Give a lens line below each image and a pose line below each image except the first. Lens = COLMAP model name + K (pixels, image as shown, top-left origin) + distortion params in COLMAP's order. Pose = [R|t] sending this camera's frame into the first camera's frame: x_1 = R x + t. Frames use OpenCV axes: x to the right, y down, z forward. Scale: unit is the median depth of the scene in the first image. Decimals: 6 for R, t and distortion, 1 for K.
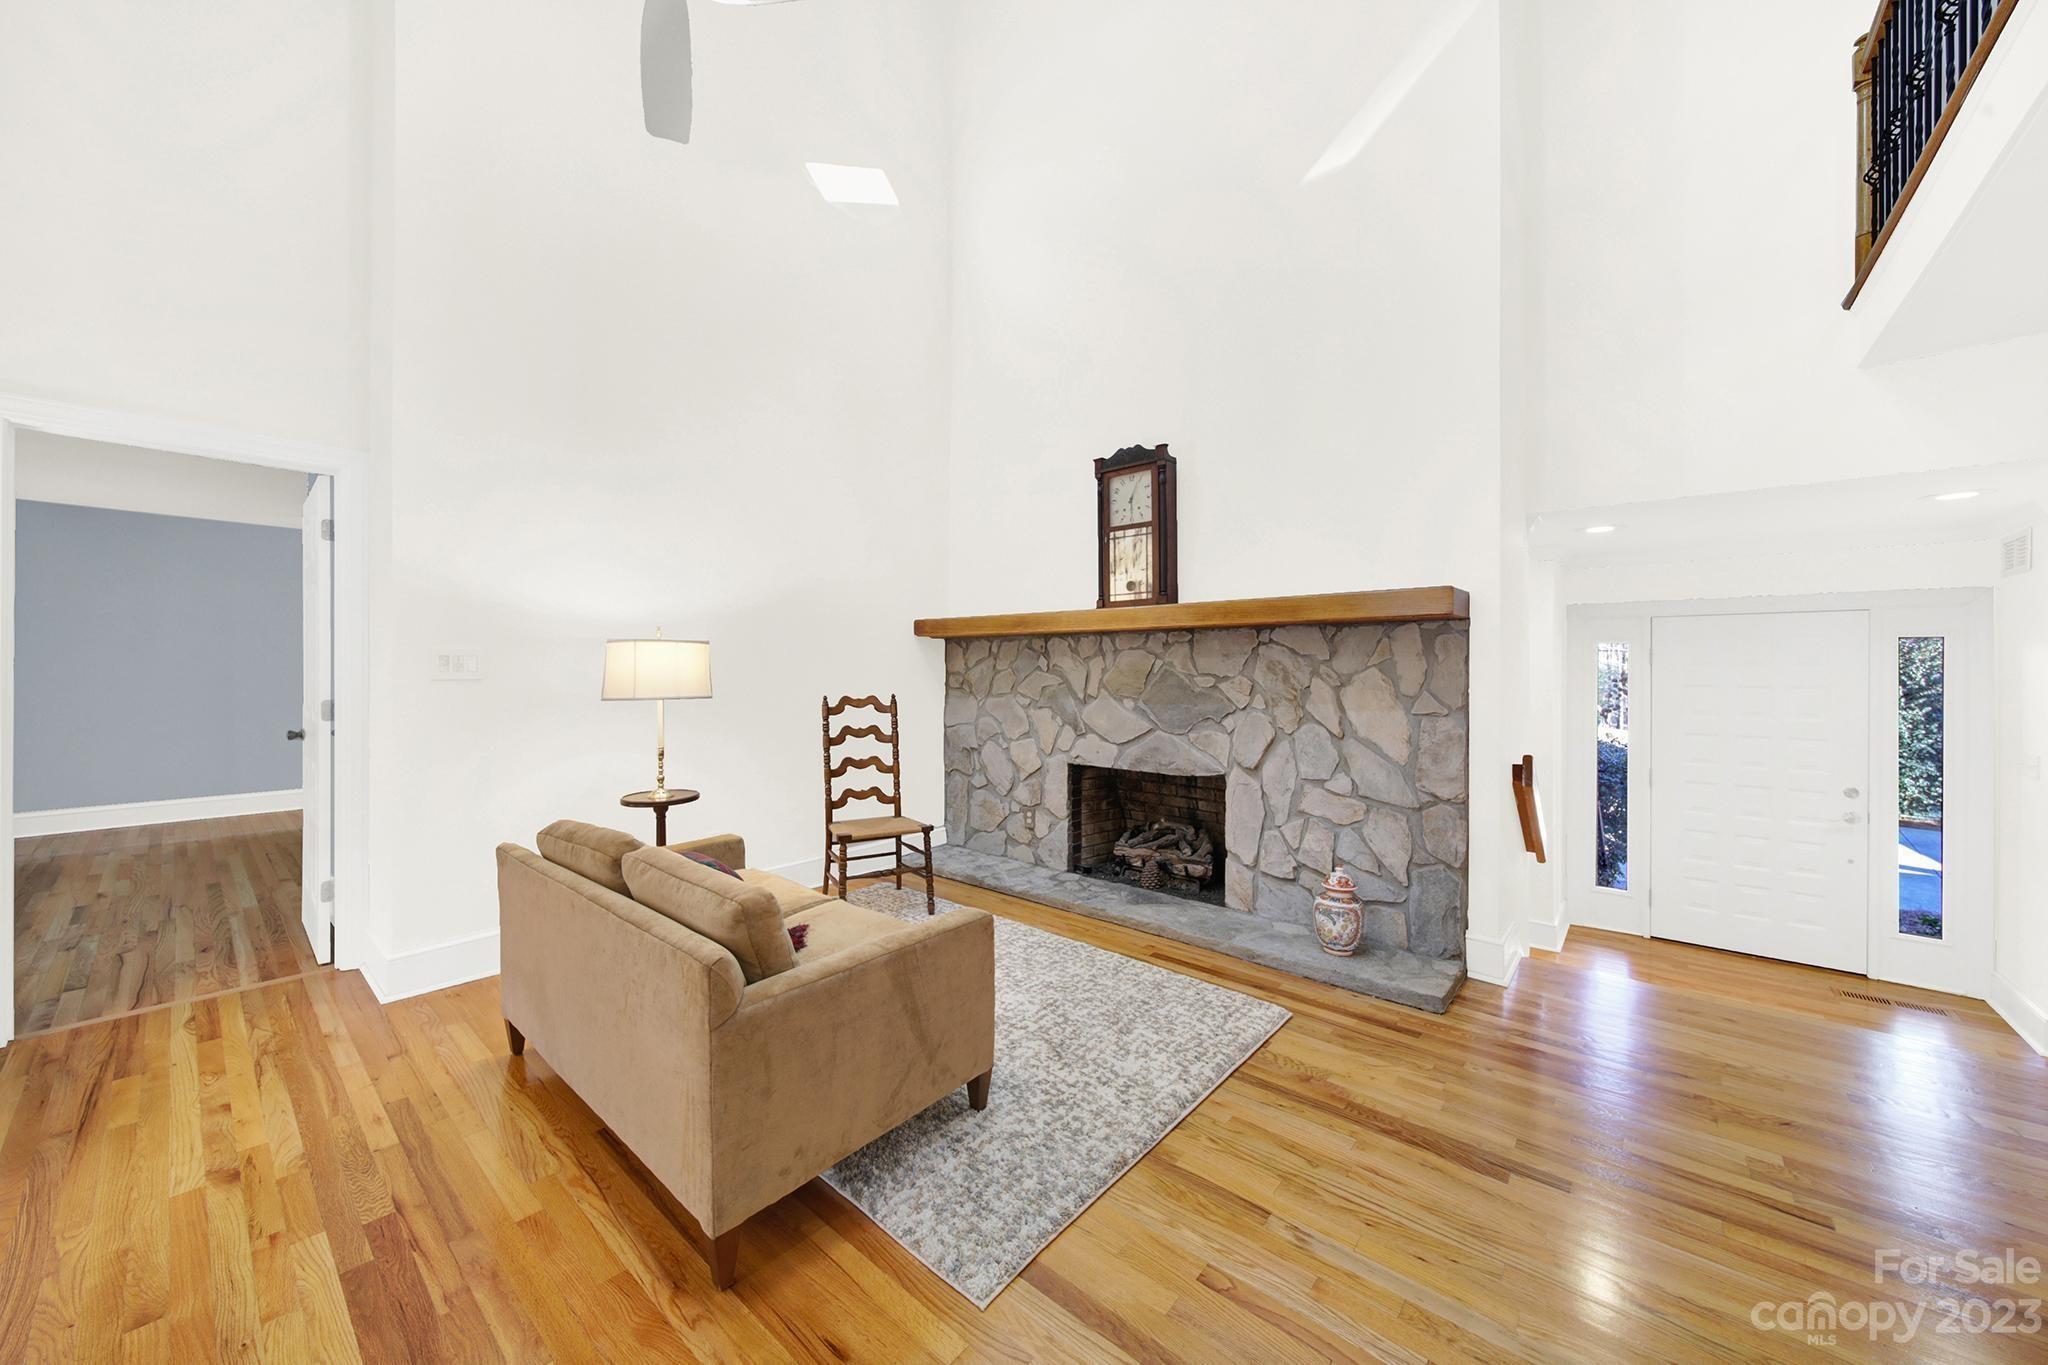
lens RADIAL K [[734.8, 0, 1014.2], [0, 734.8, 668.9], [0, 0, 1]] dist [-0.001586, -0.000326]
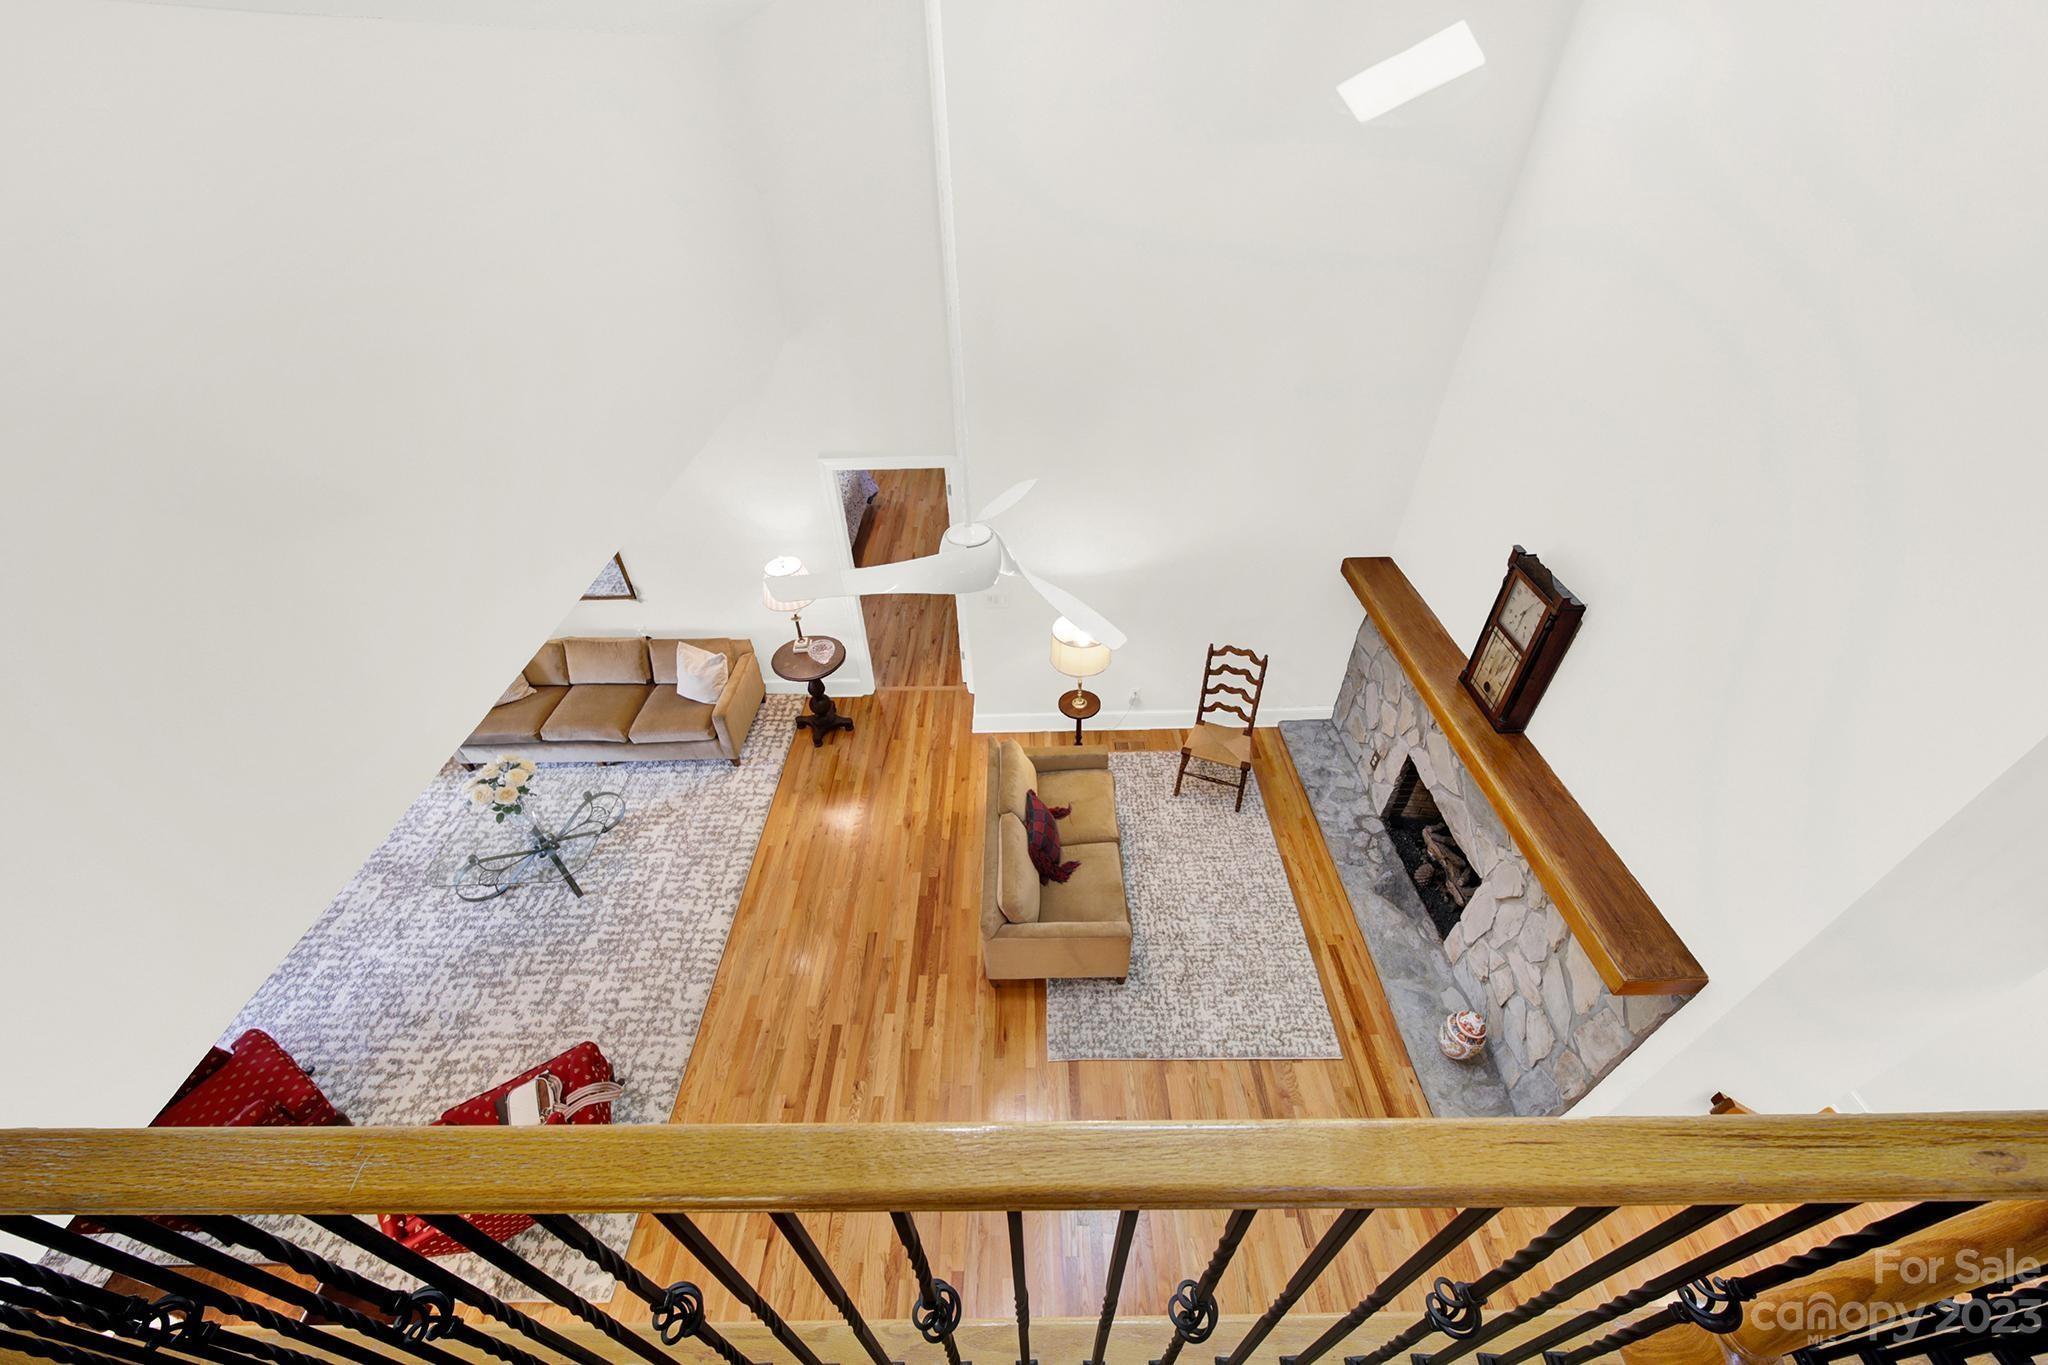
lens RADIAL K [[749.7, 0, 1023.9], [0, 749.7, 661.0], [0, 0, 1]] dist [0.000595, -0.000036]
pose [[0.662627, 0.461045, -0.590222, 0.345214], [0.016276, 0.779016, 0.626792, -0.828981], [0.748772, -0.424936, 0.508693, 0.049670]]
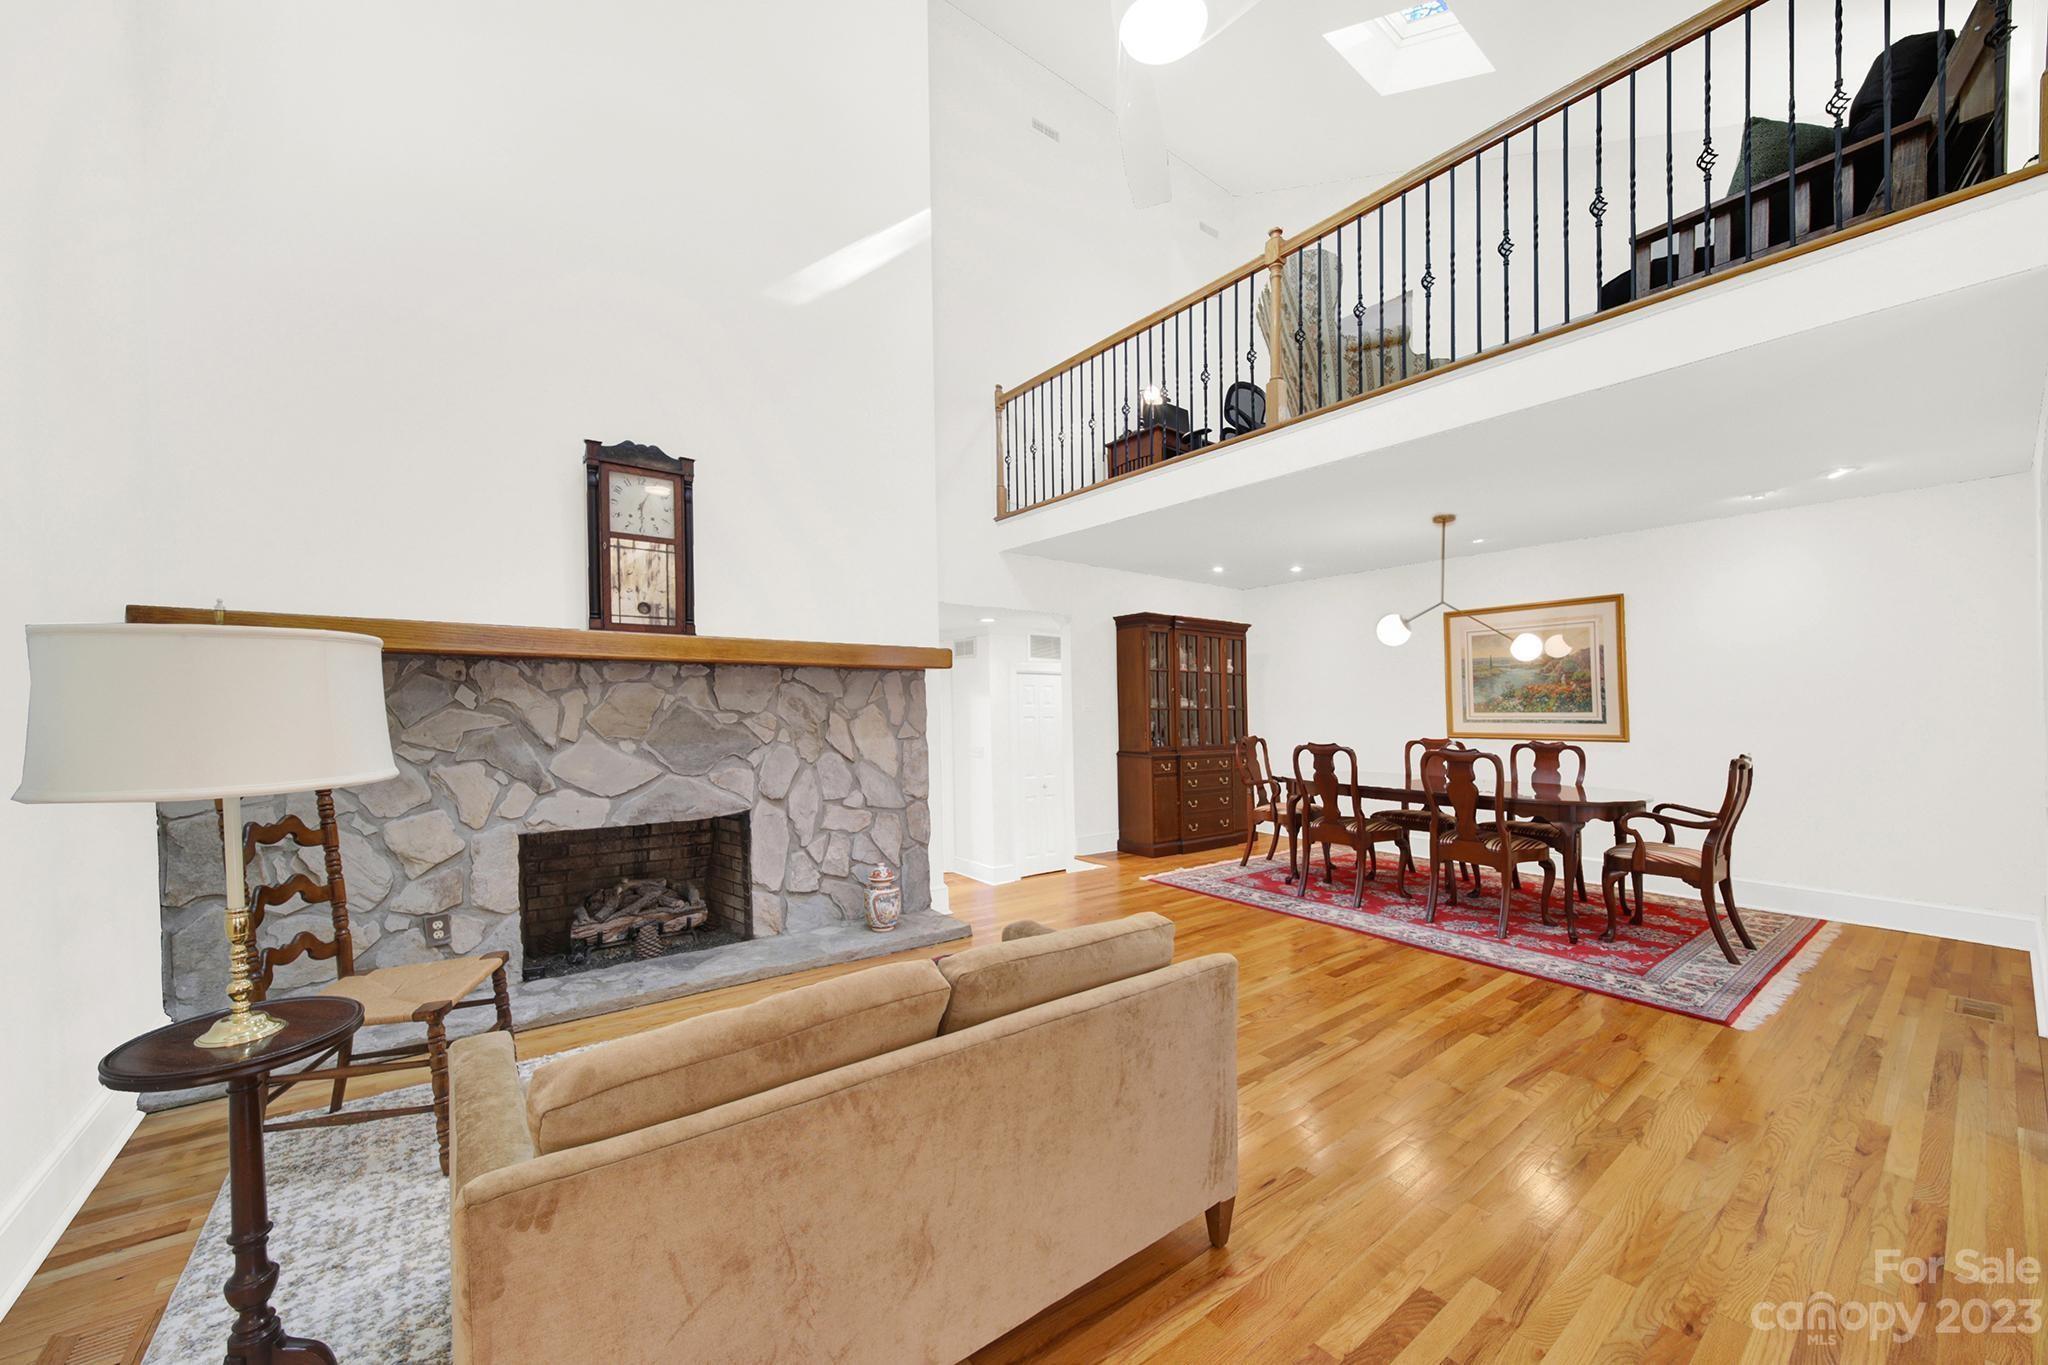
lens RADIAL K [[759.1, 0, 1004.2], [0, 759.1, 698.4], [0, 0, 1]] dist [-0.006720, -0.000351]
pose [[0.208996, 0.005875, 0.977899, -0.655364], [-0.001355, 0.999983, -0.005718, -0.003746], [-0.977915, -0.000130, 0.209001, 0.434913]]
